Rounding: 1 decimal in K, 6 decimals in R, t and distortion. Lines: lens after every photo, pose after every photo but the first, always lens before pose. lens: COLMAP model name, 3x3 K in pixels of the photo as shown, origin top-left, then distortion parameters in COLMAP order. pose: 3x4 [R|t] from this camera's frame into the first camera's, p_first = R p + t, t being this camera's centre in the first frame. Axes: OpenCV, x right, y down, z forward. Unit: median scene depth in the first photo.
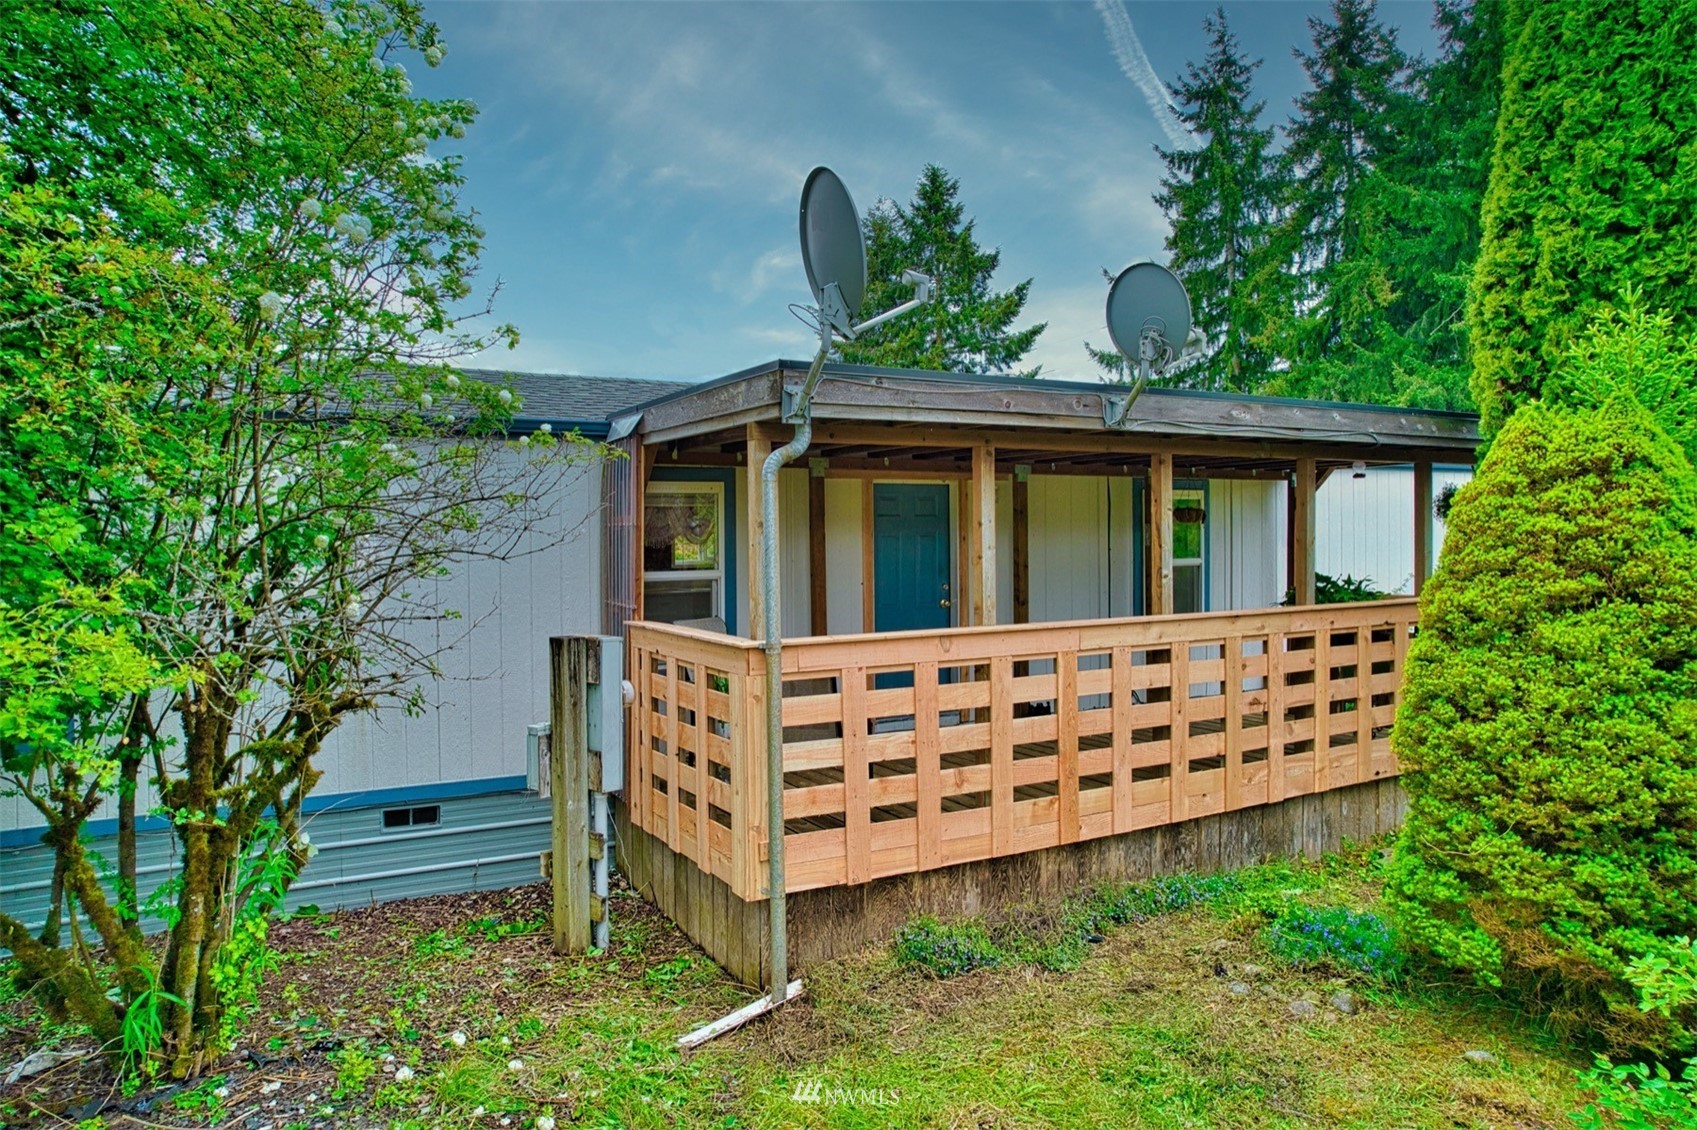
lens RADIAL K [[1068.3, 0, 848.5], [0, 1068.3, 565.0], [0, 0, 1]] dist [-0.083942, 0.065703]
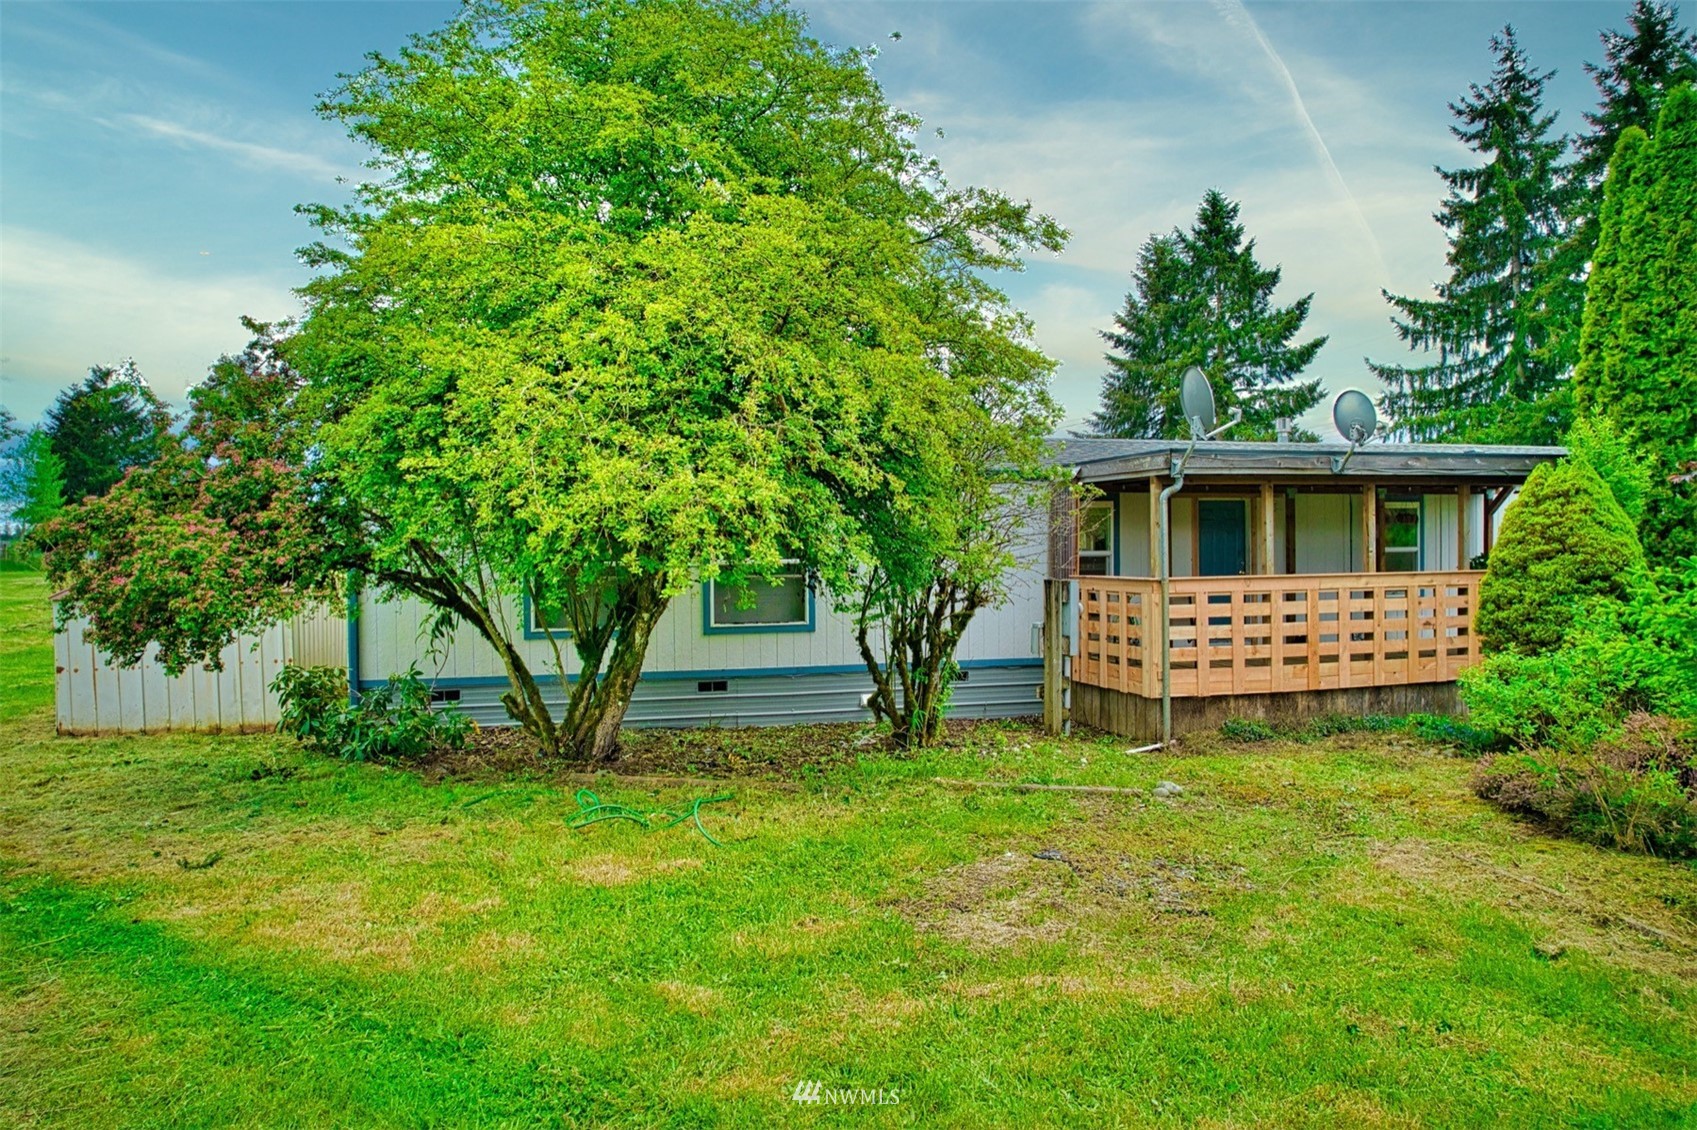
lens RADIAL K [[1068.3, 0, 848.5], [0, 1068.3, 565.0], [0, 0, 1]] dist [-0.083942, 0.065703]
pose [[0.969145, 0.002964, -0.246473, -0.128956], [-0.004764, 0.999966, -0.006706, 0.050541], [0.246444, 0.007673, 0.969127, -0.981857]]
